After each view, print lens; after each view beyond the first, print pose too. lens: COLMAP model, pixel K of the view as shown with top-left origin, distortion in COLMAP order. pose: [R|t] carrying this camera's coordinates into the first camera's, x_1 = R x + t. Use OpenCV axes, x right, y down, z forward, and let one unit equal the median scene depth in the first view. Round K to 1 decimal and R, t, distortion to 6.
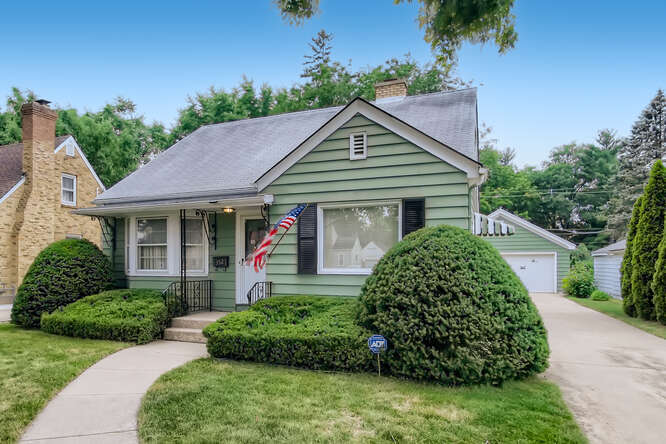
lens RADIAL K [[331.8, 0, 359.0], [0, 331.8, 222.7], [0, 0, 1]] dist [-0.001947, 0.000136]
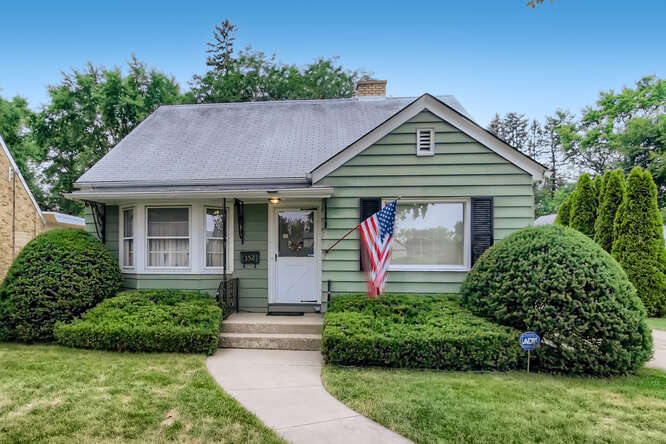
lens RADIAL K [[322.9, 0, 330.6], [0, 322.9, 219.0], [0, 0, 1]] dist [-0.001472, 0.000376]
pose [[0.976774, 0.027750, 0.212466, -0.490382], [-0.028193, 0.999602, -0.000946, 0.008949], [-0.212408, -0.005066, 0.977168, 0.114245]]
